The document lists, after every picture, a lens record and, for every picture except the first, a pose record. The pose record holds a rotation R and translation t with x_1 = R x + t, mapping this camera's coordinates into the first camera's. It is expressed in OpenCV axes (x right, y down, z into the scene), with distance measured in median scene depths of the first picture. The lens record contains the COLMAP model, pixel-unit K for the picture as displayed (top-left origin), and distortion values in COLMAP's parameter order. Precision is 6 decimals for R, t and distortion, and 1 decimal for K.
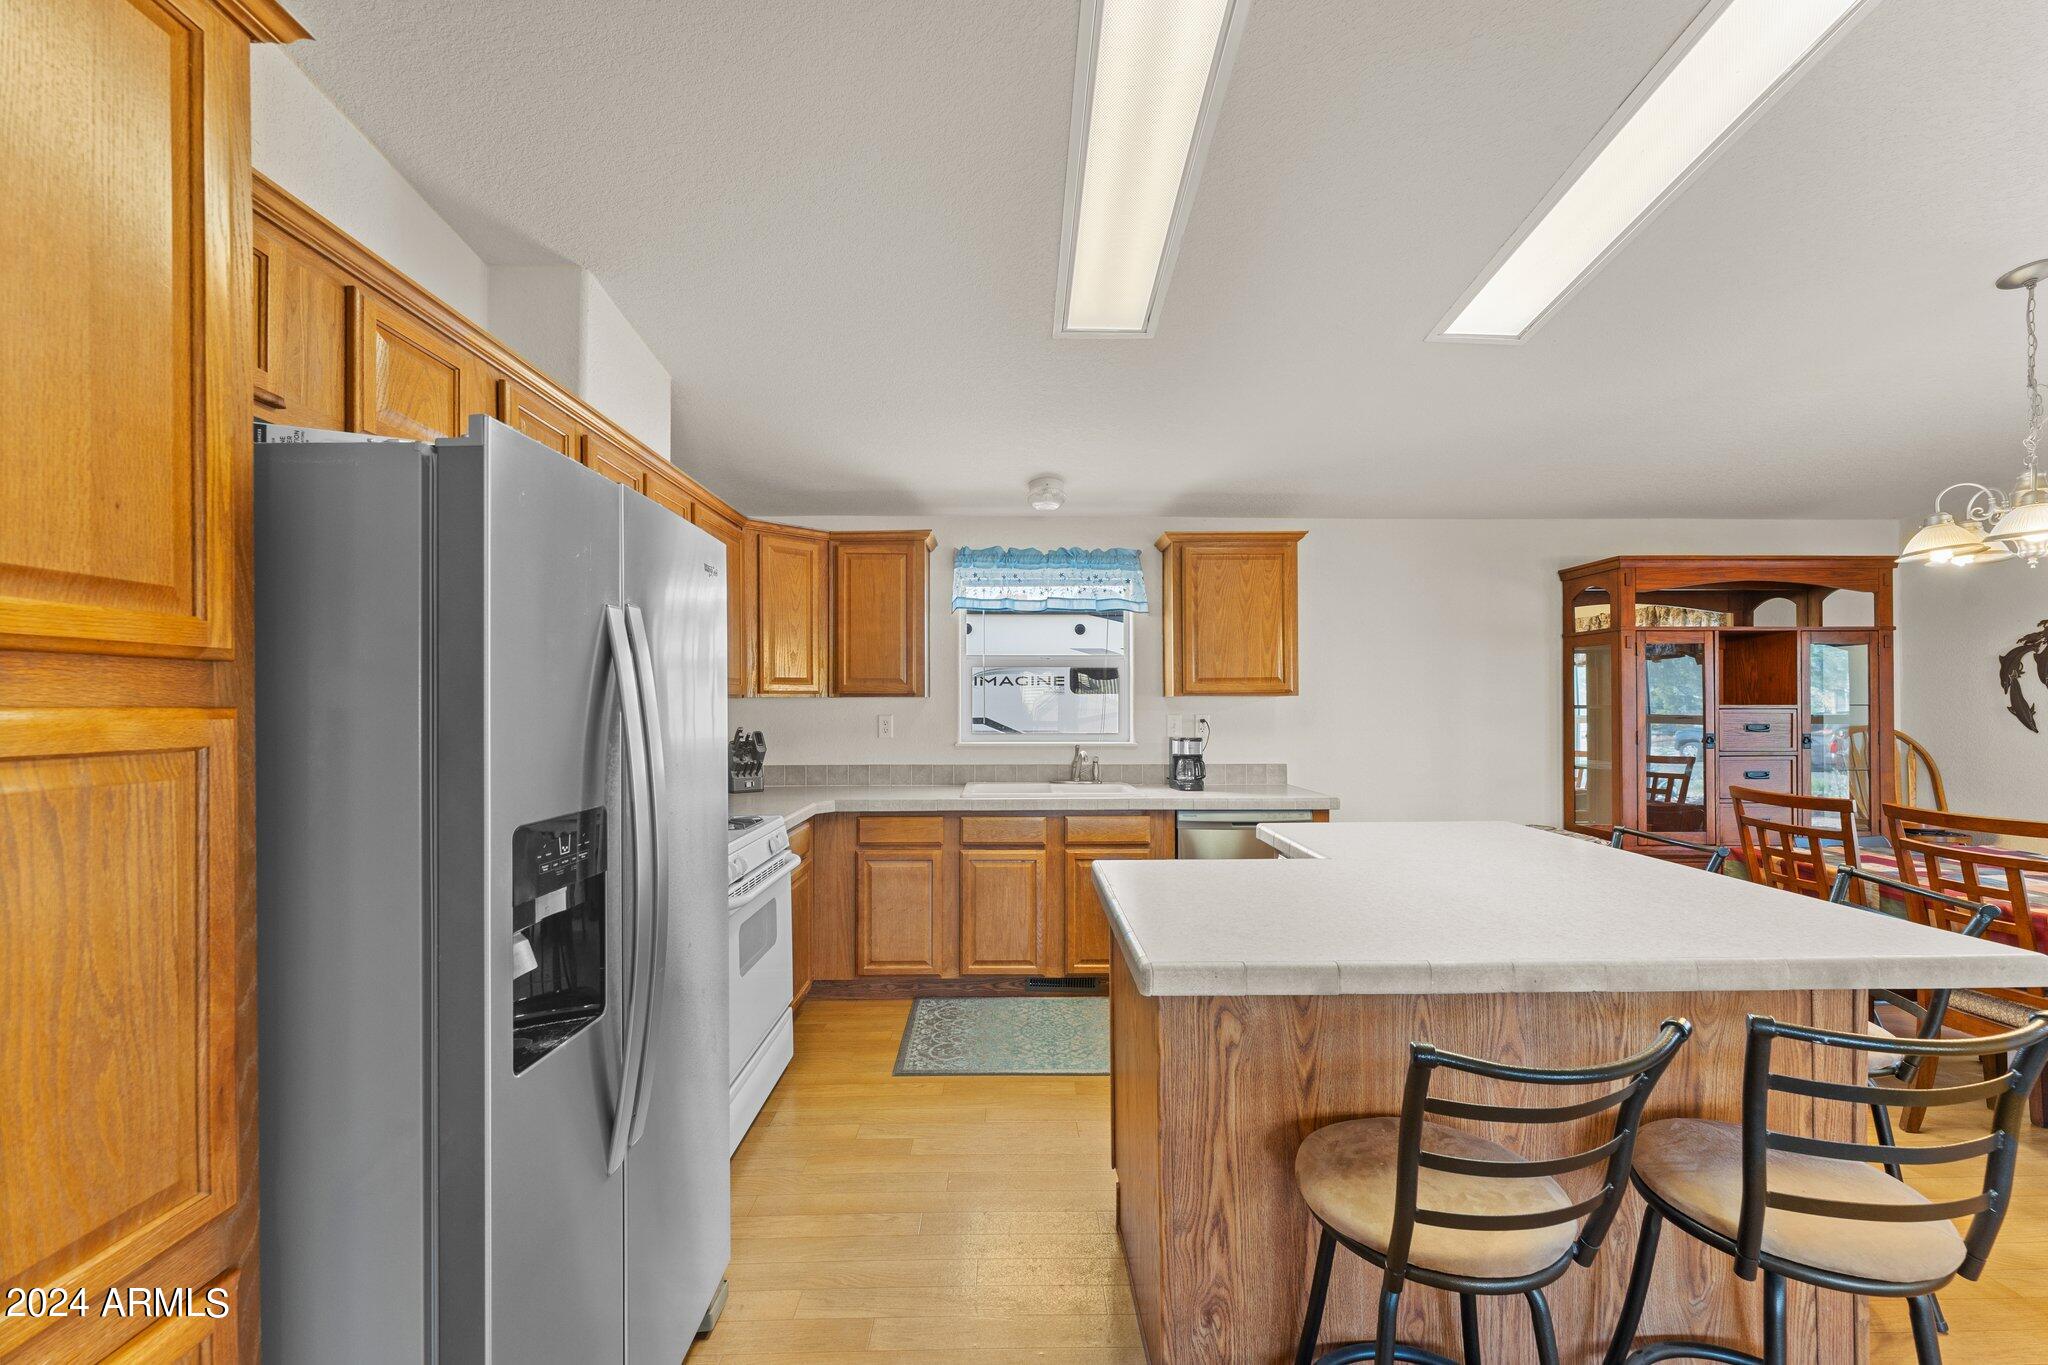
lens RADIAL K [[814.9, 0, 1016.2], [0, 814.9, 700.9], [0, 0, 1]] dist [-0.001681, 0.000551]
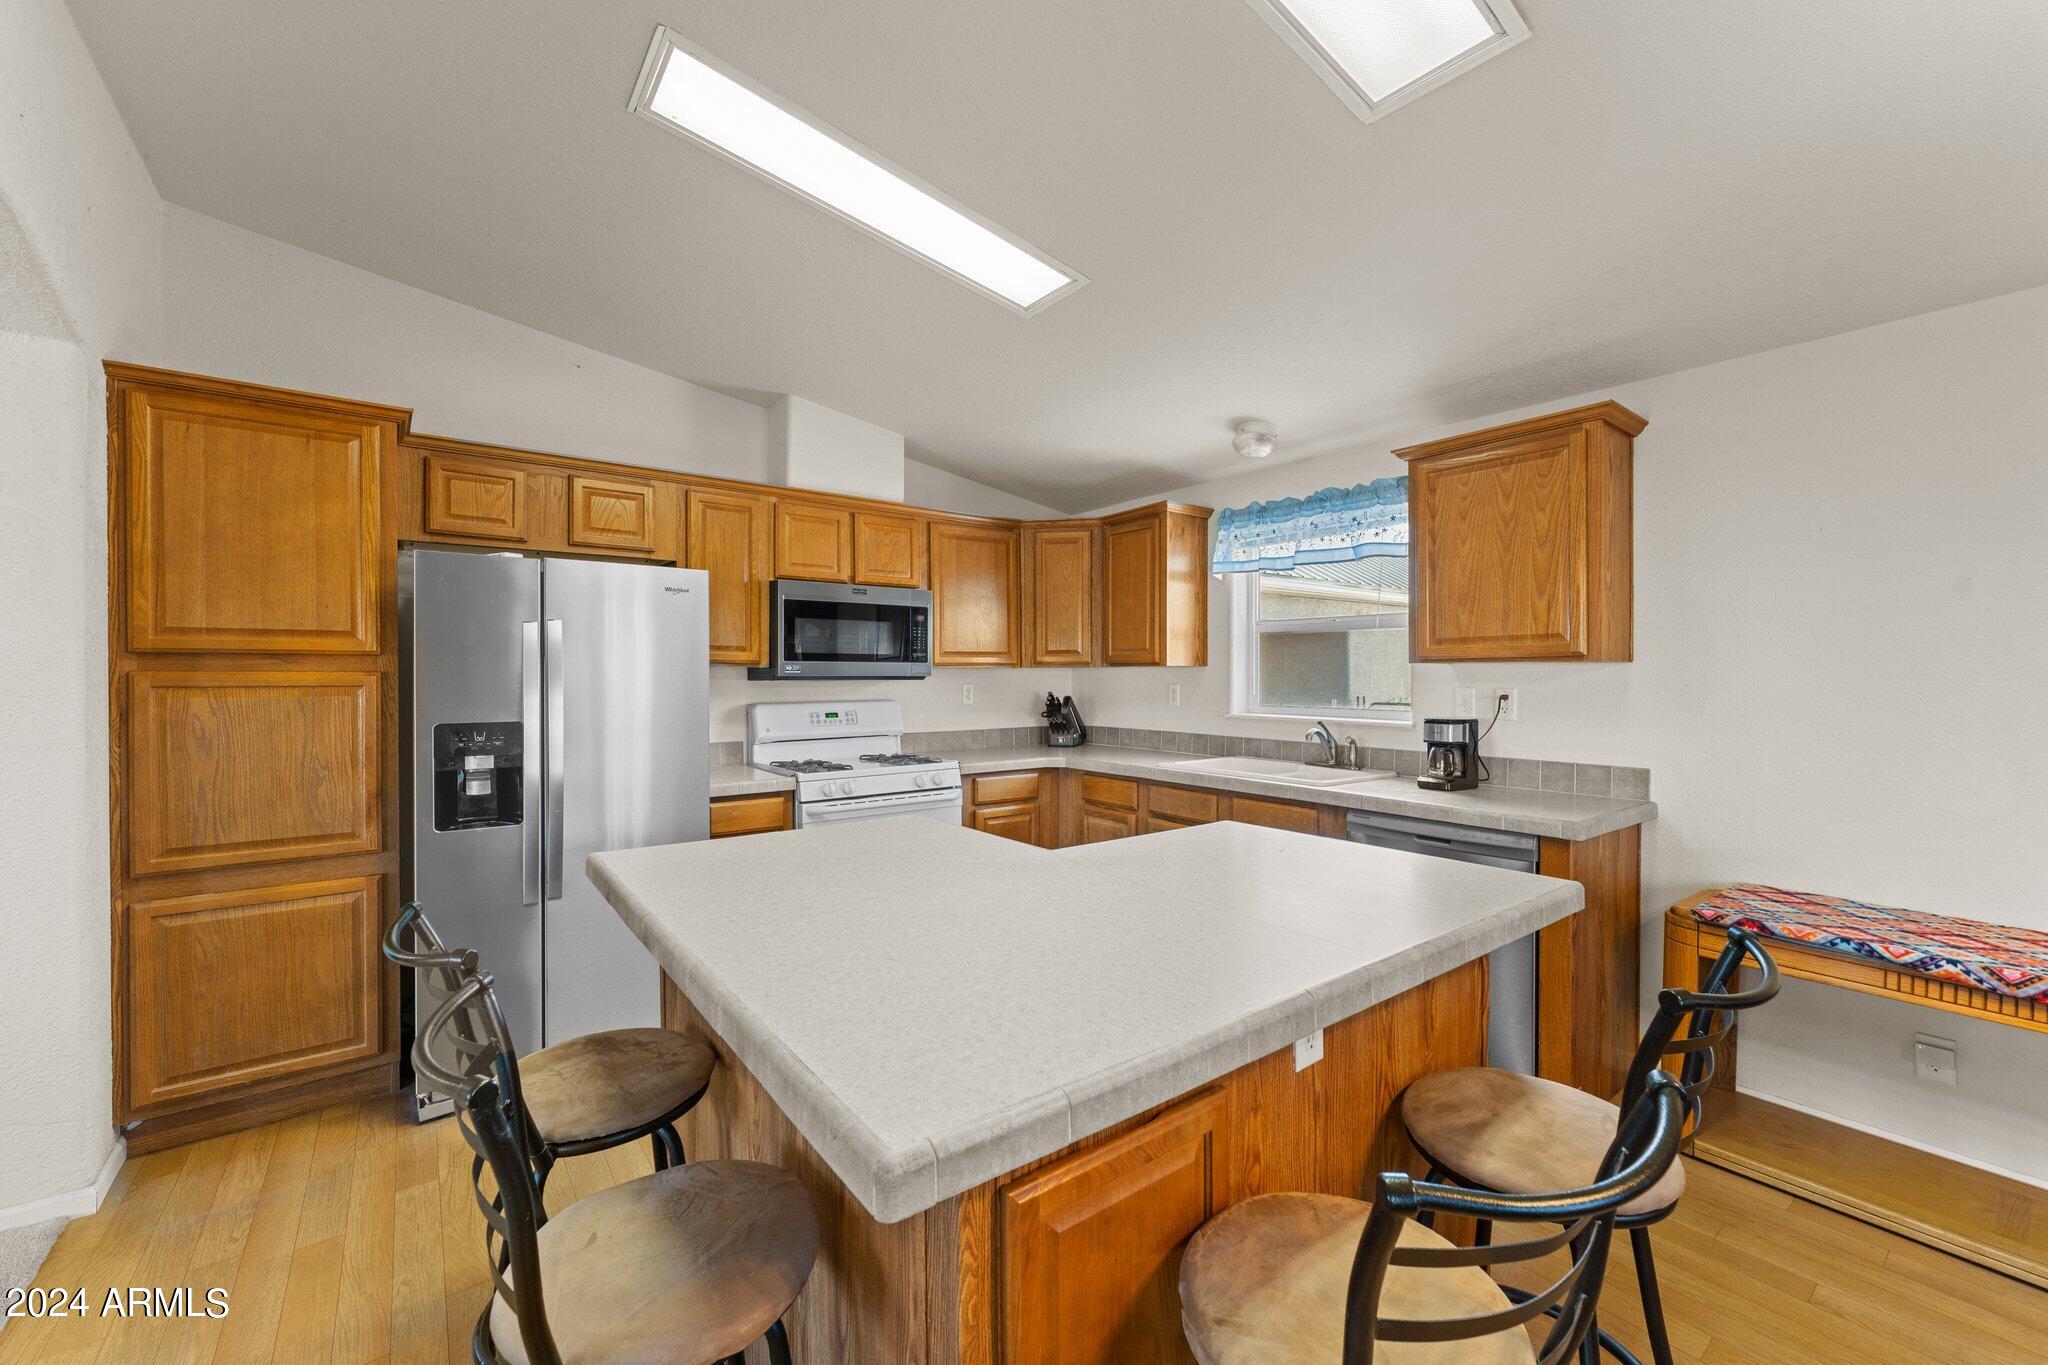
lens RADIAL K [[814.9, 0, 1041.3], [0, 814.9, 678.2], [0, 0, 1]] dist [-0.001681, 0.000551]
pose [[0.593014, 0.007491, -0.805157, 0.624796], [0.000590, 0.999952, 0.009738, 0.000575], [0.805192, -0.006250, 0.592981, 0.279023]]
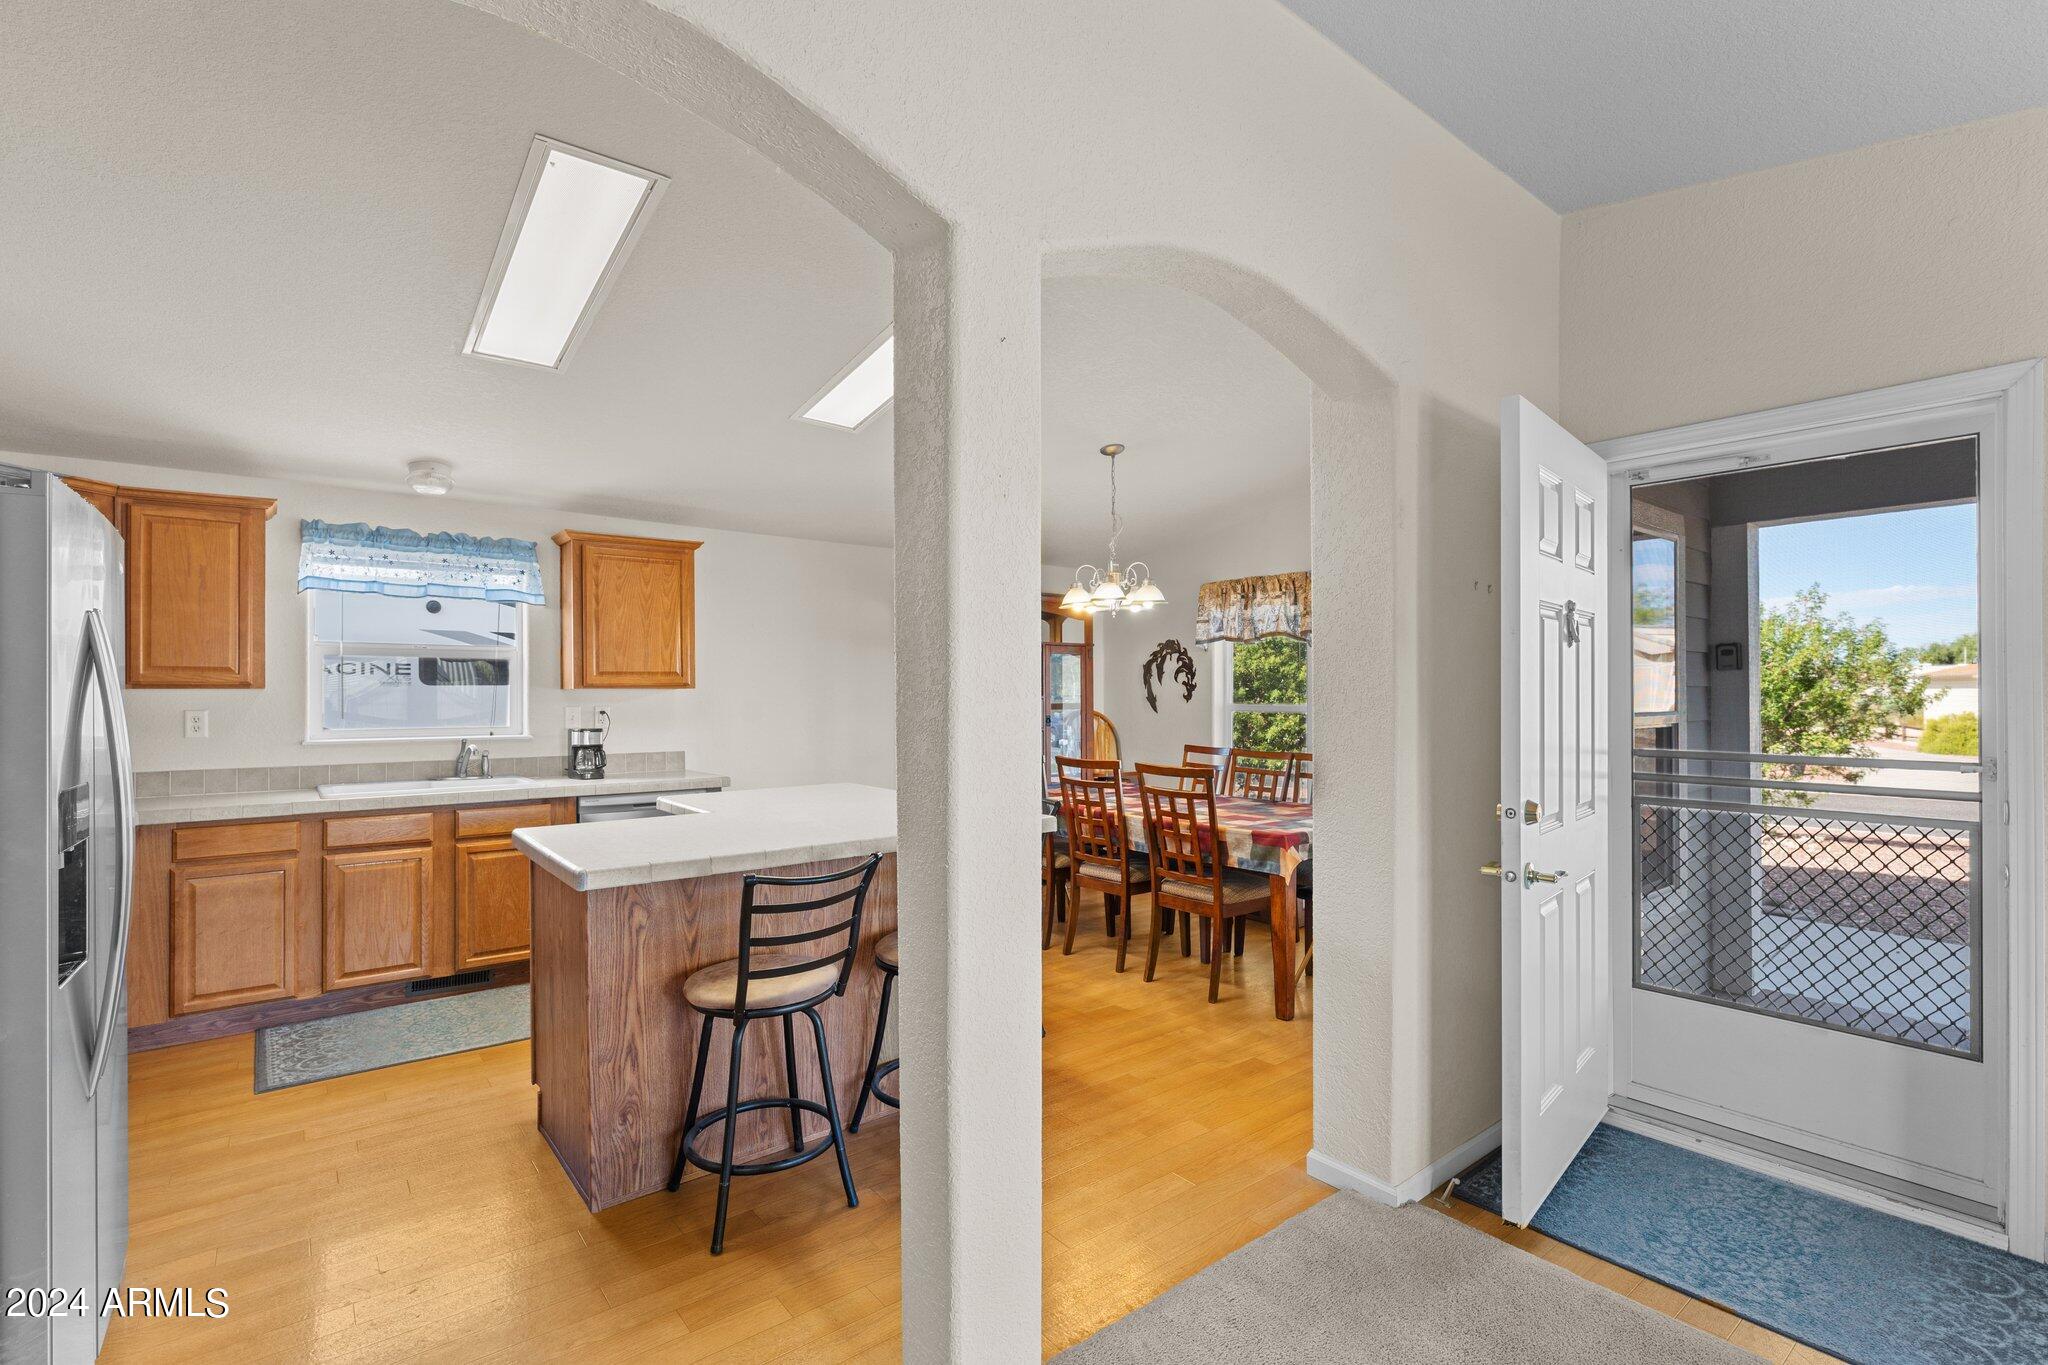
lens RADIAL K [[941.2, 0, 1030.8], [0, 941.2, 691.0], [0, 0, 1]] dist [-0.000957, 0.000239]
pose [[0.785416, 0.001350, 0.618966, -0.093184], [0.000183, 0.999997, -0.002412, 0.000141], [-0.618968, 0.002008, 0.785414, -0.306833]]
